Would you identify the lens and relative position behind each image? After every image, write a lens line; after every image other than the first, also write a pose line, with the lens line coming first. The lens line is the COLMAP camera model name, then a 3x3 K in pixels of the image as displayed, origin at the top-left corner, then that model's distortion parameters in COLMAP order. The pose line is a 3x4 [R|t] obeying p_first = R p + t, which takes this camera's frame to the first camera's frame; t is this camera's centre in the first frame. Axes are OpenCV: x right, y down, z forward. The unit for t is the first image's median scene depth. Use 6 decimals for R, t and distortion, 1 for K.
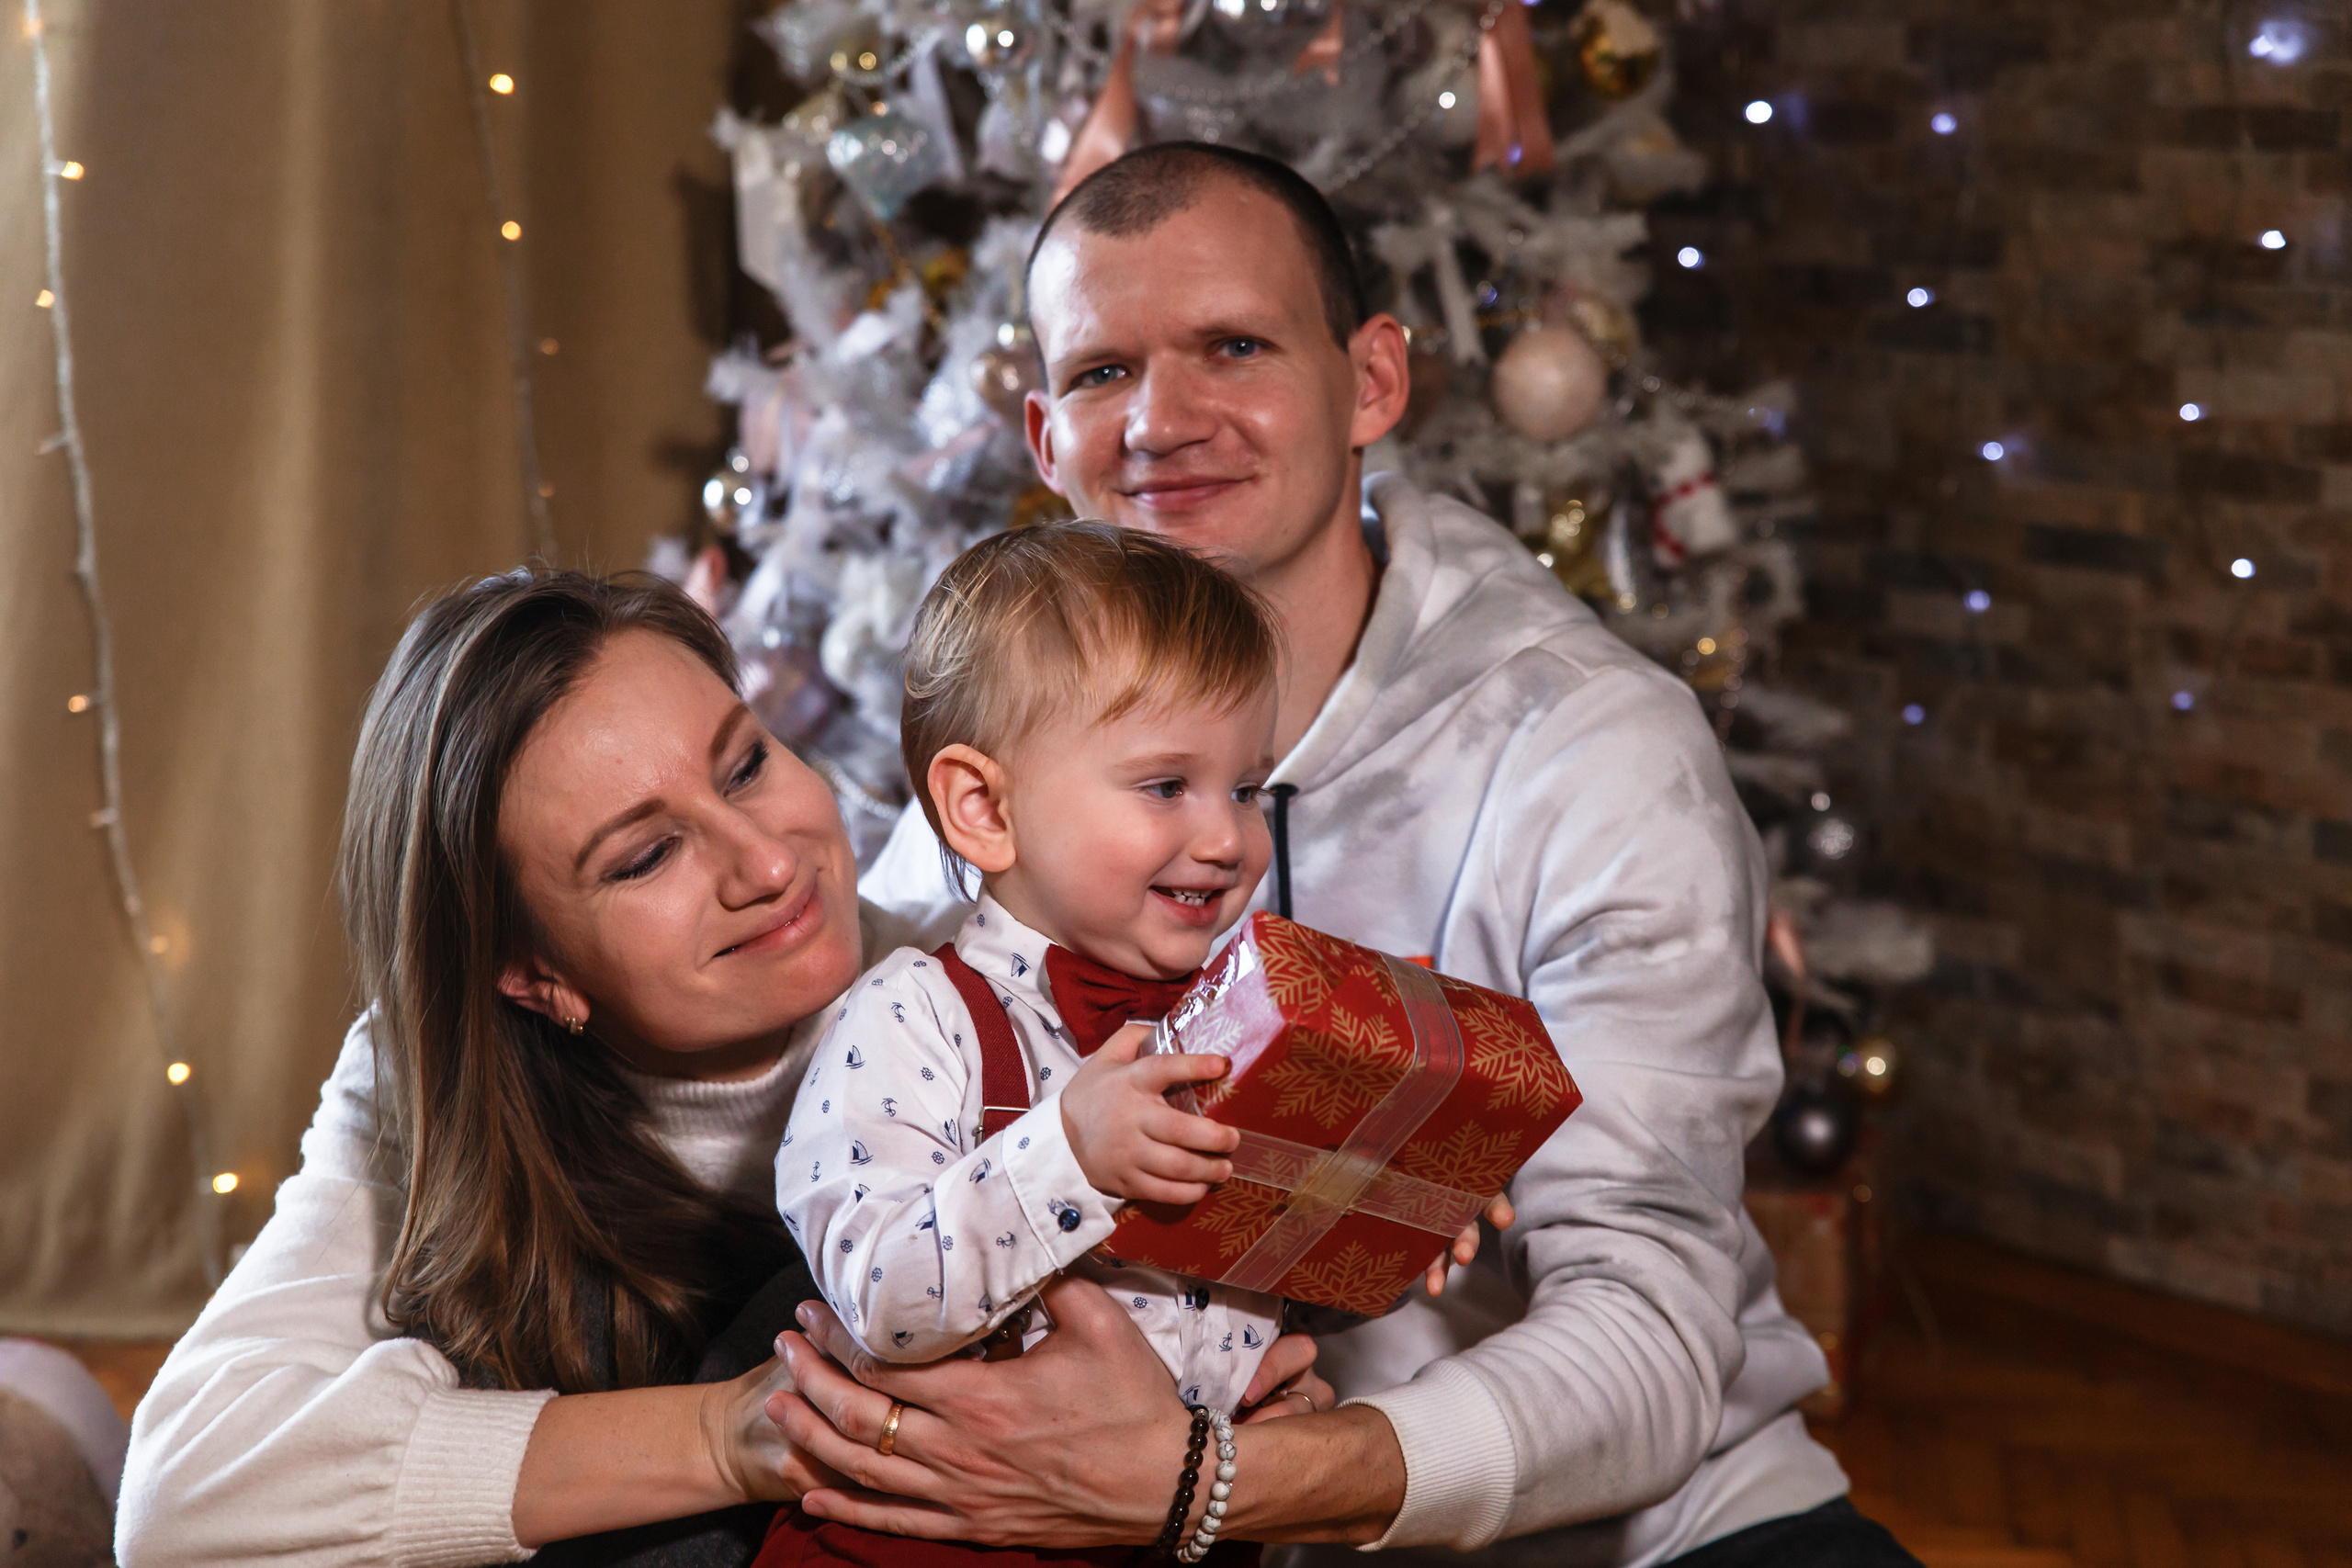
lens RADIAL K [[4584.3, 0, 1219.0], [0, 4584.3, 773.3], [0, 0, 1]] dist [0.069439, 0.000000]
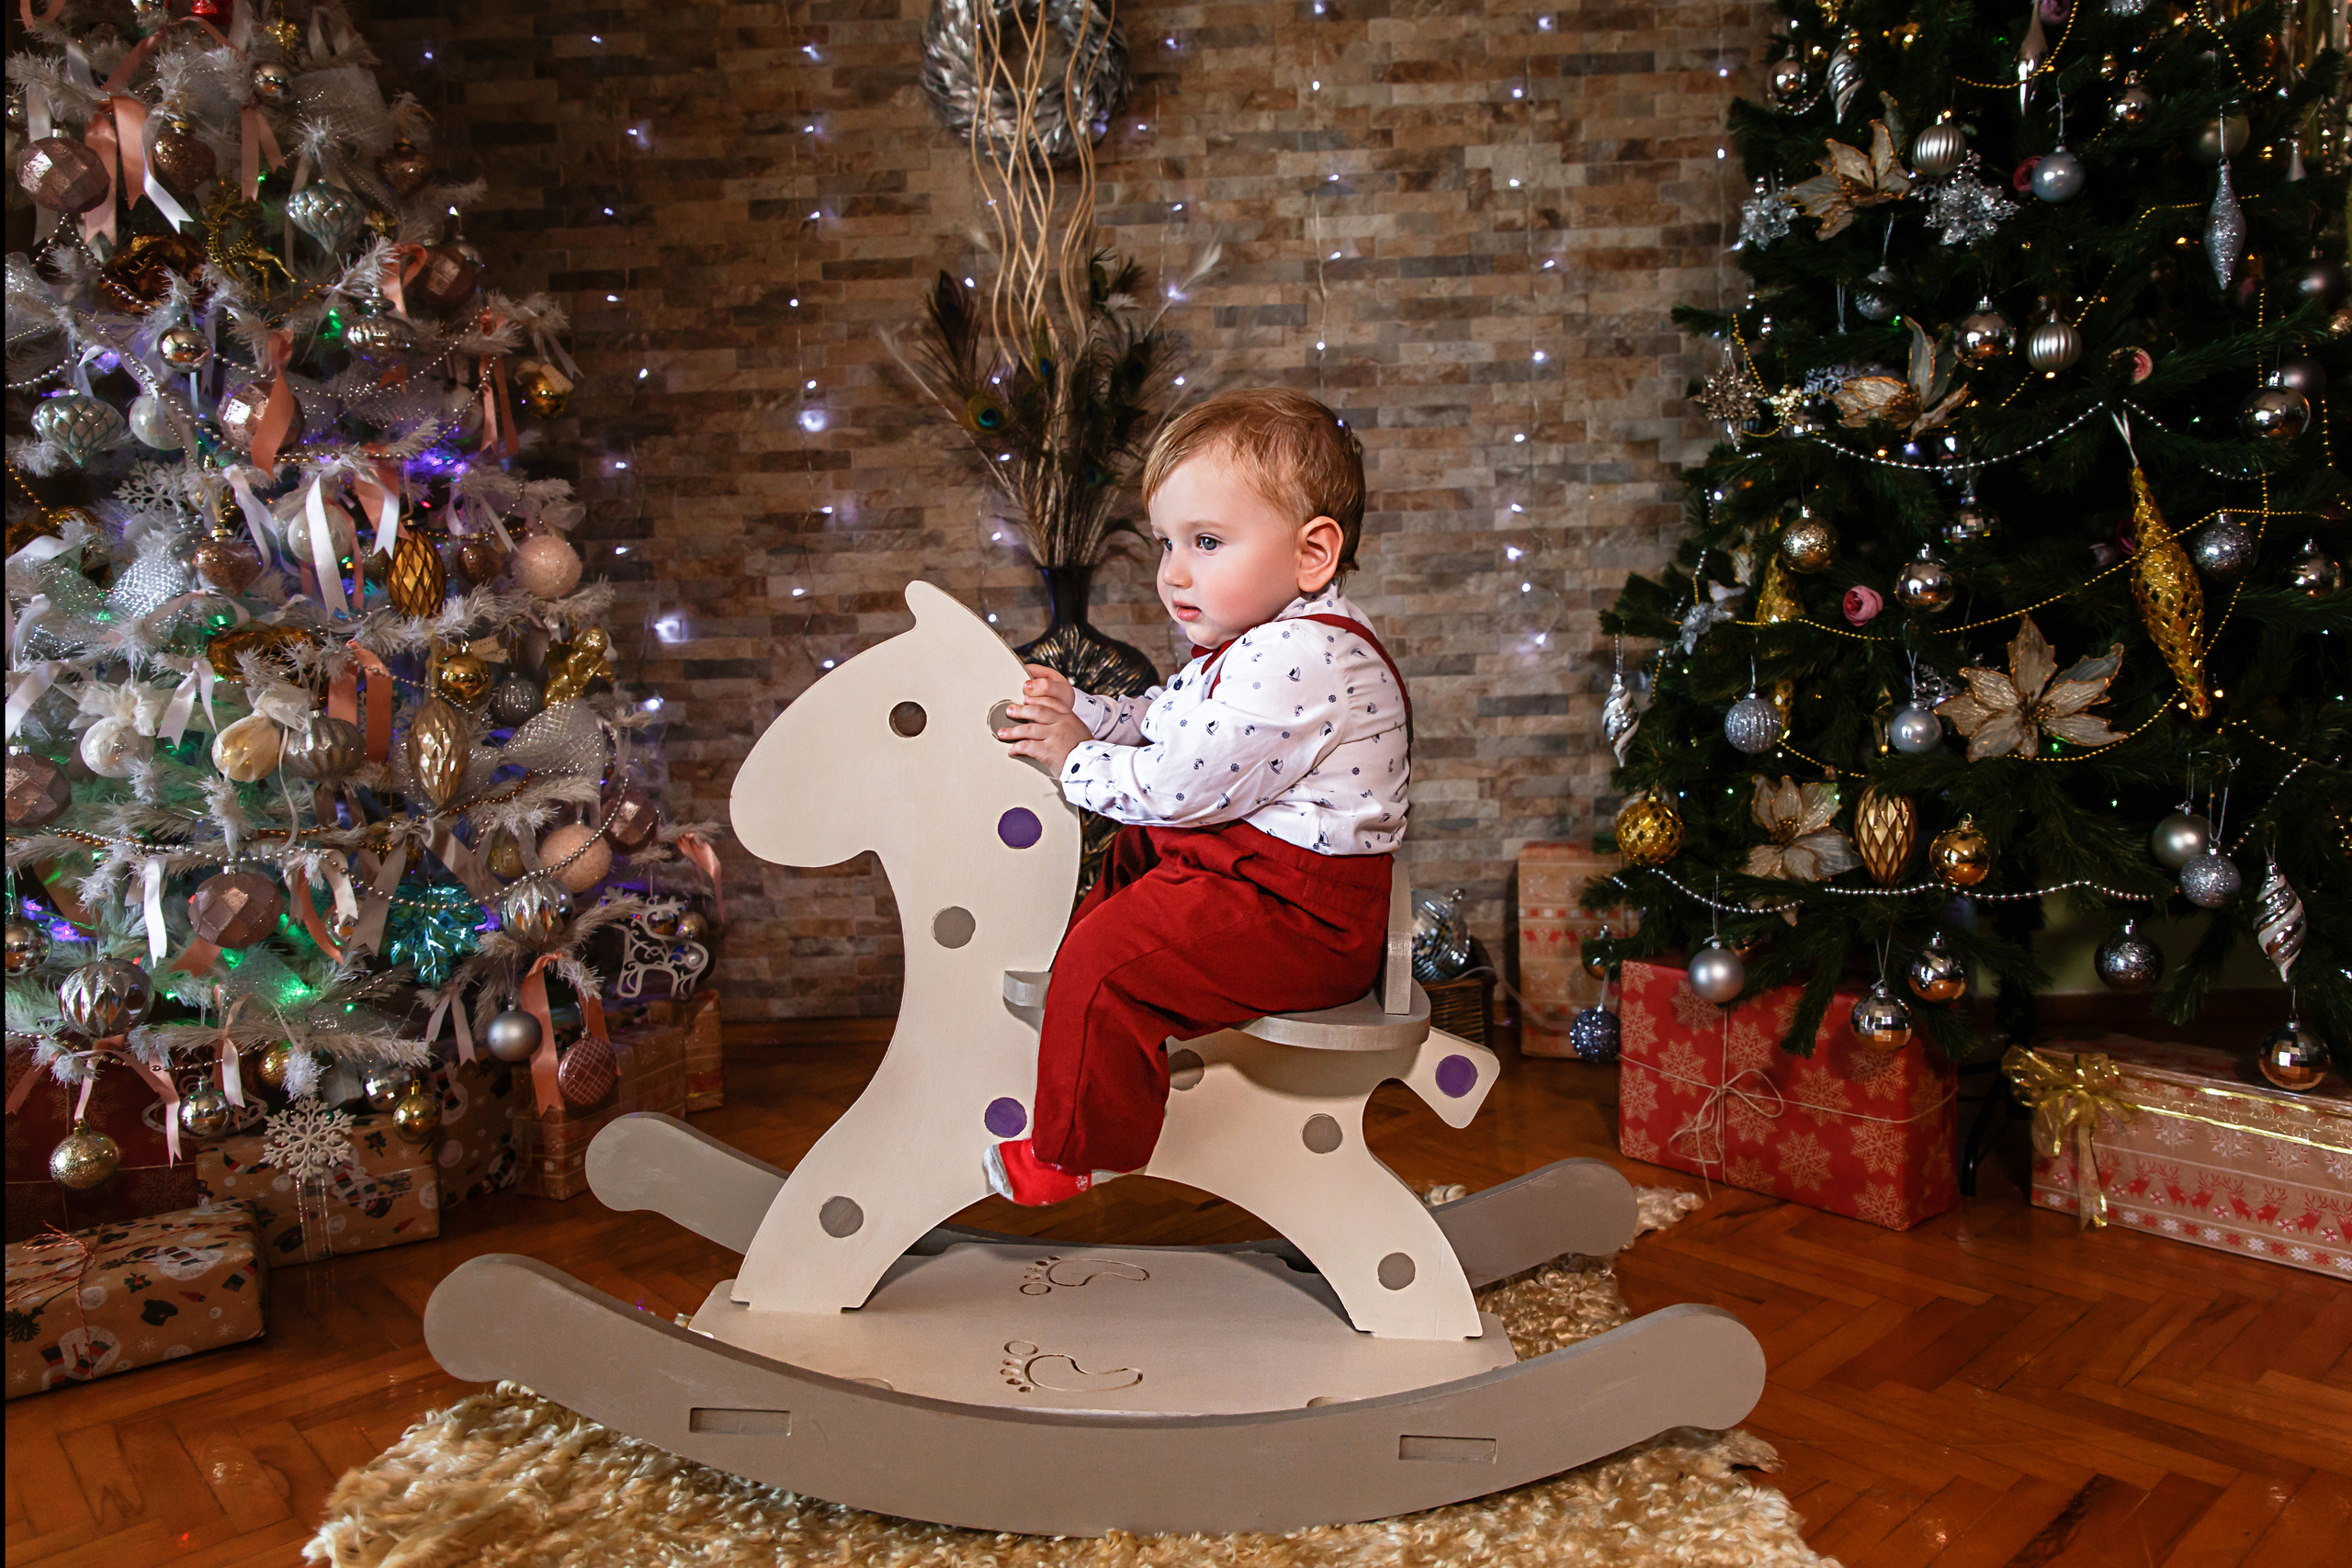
lens RADIAL K [[1667.3, 0, 1257.2], [0, 1667.3, 741.4], [0, 0, 1]] dist [0.005949, -0.003762]
pose [[0.636811, -0.081757, 0.766673, -0.241981], [0.153048, 0.987979, -0.021767, 0.037556], [-0.755678, 0.131199, 0.641668, 0.352570]]
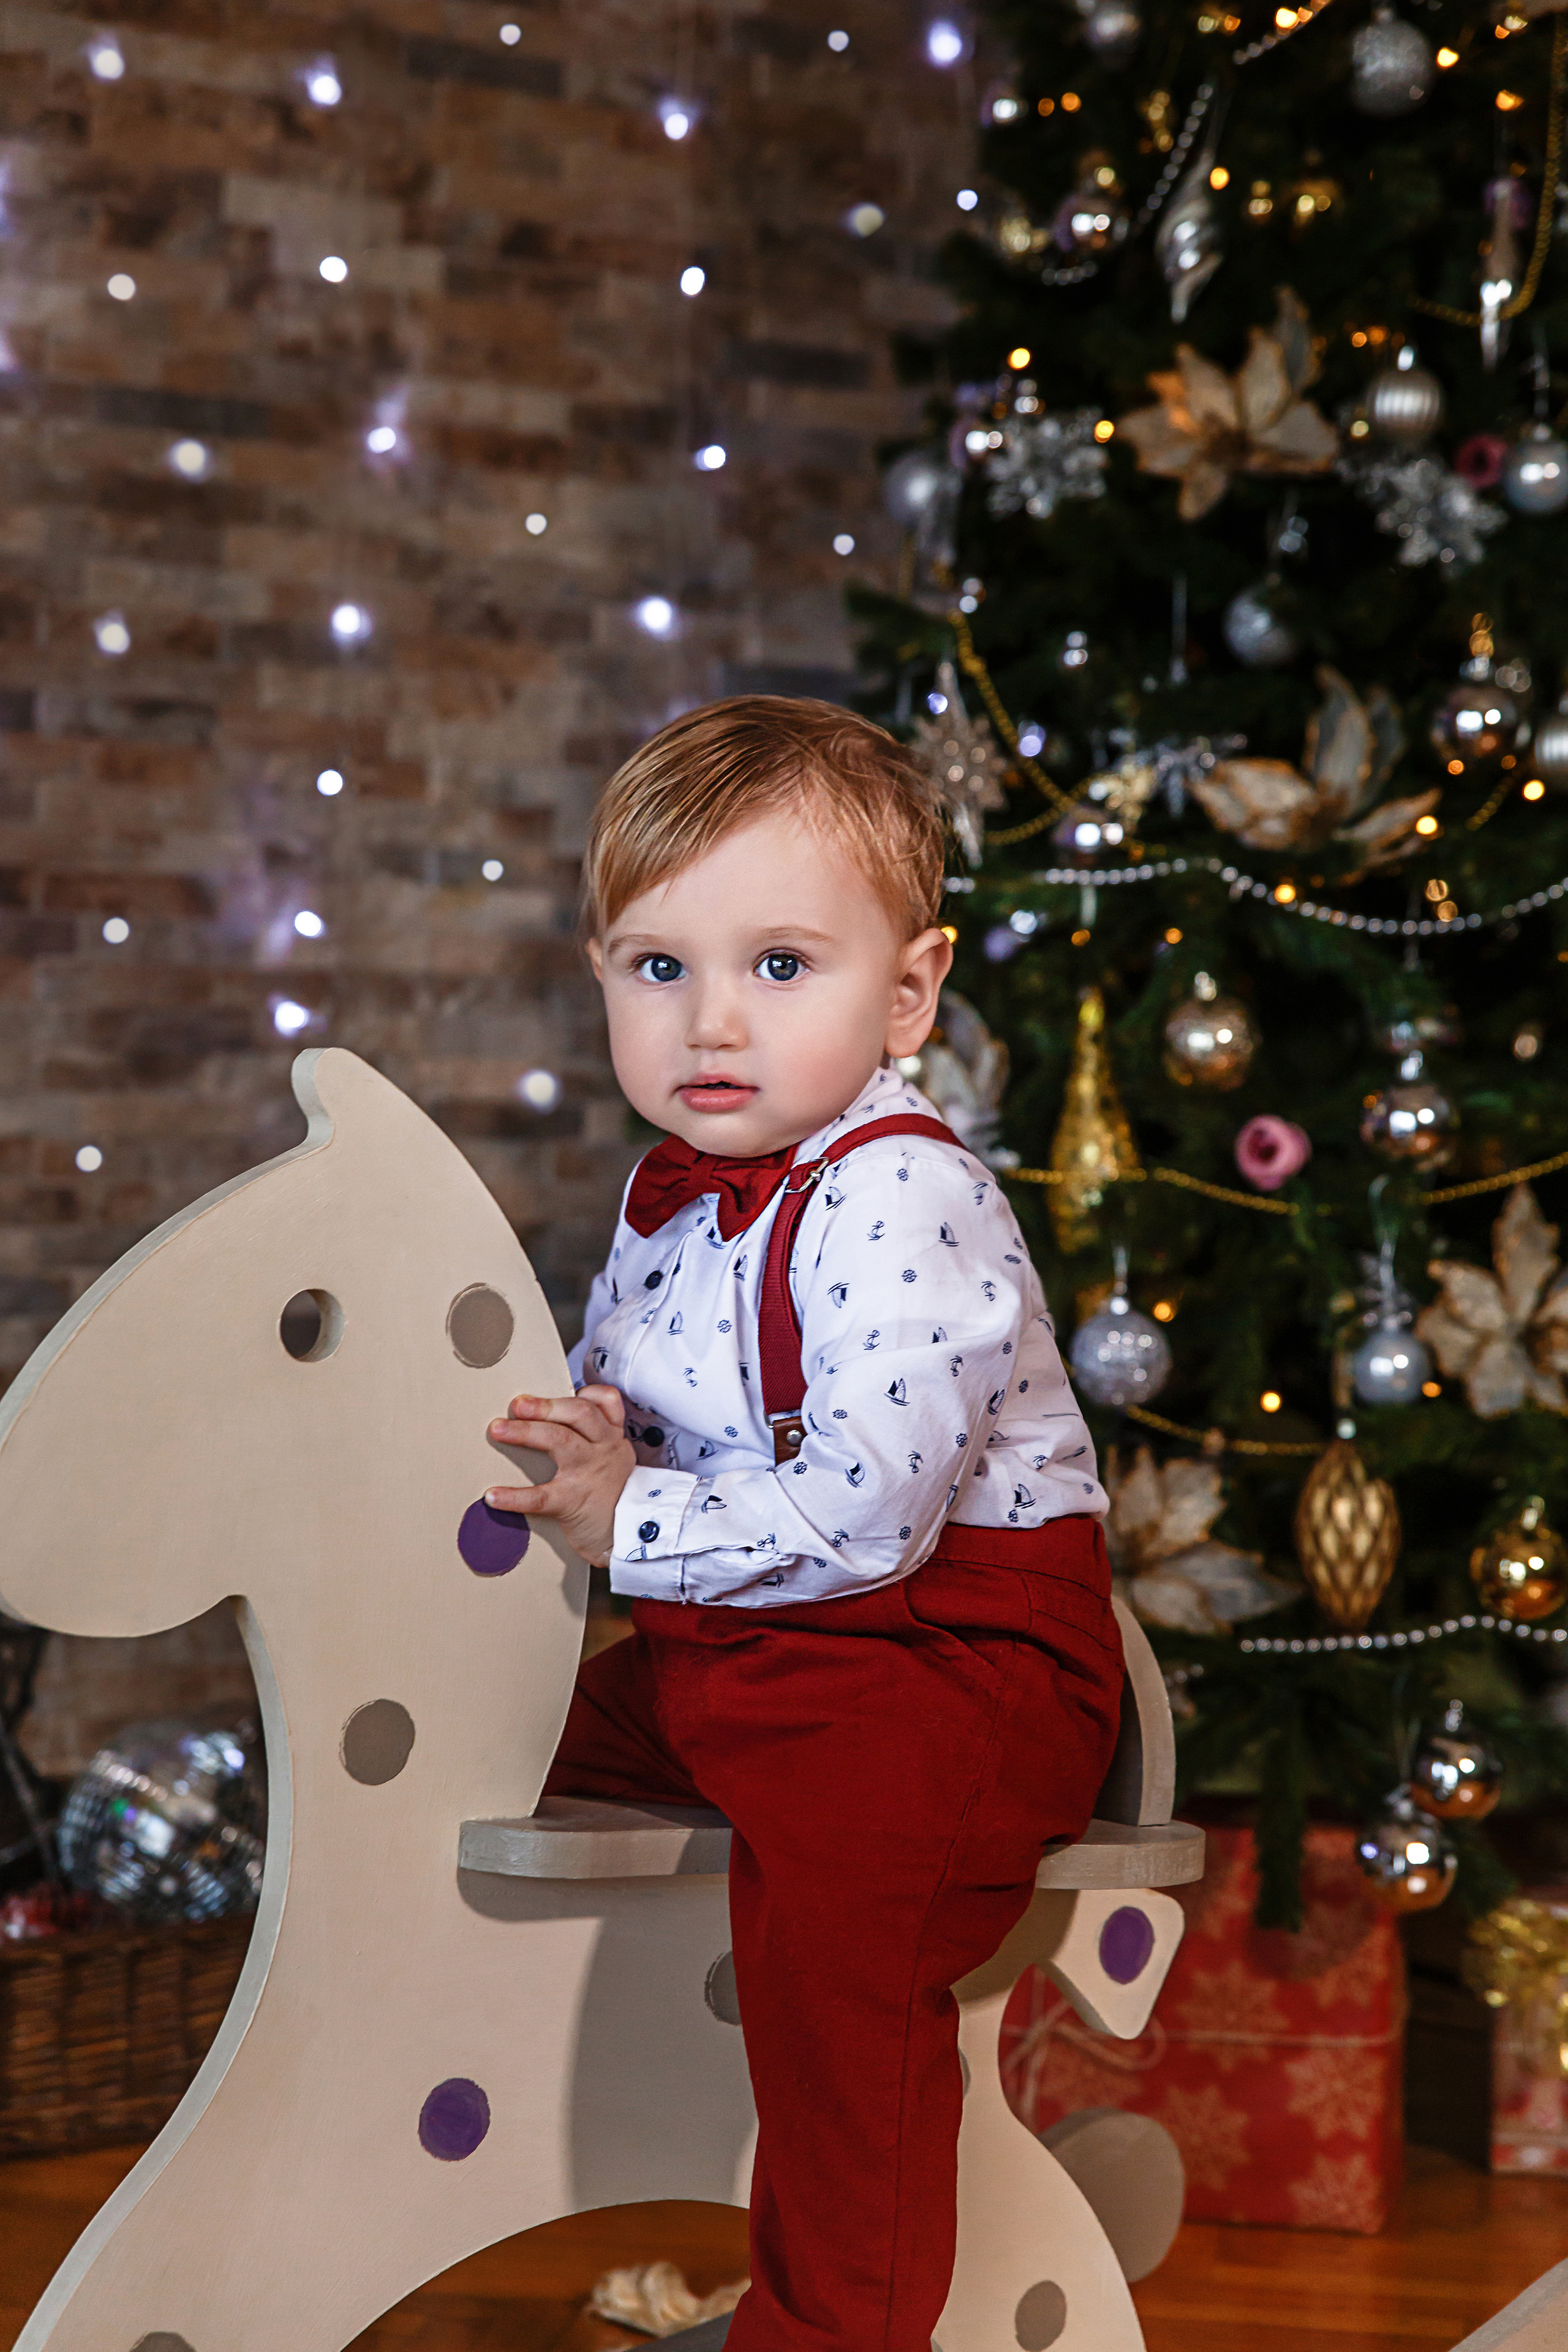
lens RADIAL K [[4072.4, 0, 787.7], [0, 4072.4, 1185.5], [0, 0, 1]] dist [-0.012120, 0.000000]
pose [[0.064507, -0.014032, 0.997819, -0.459777], [0.146557, 0.989192, 0.004436, 0.002842], [-0.987097, 0.145951, 0.065866, 0.578372]]
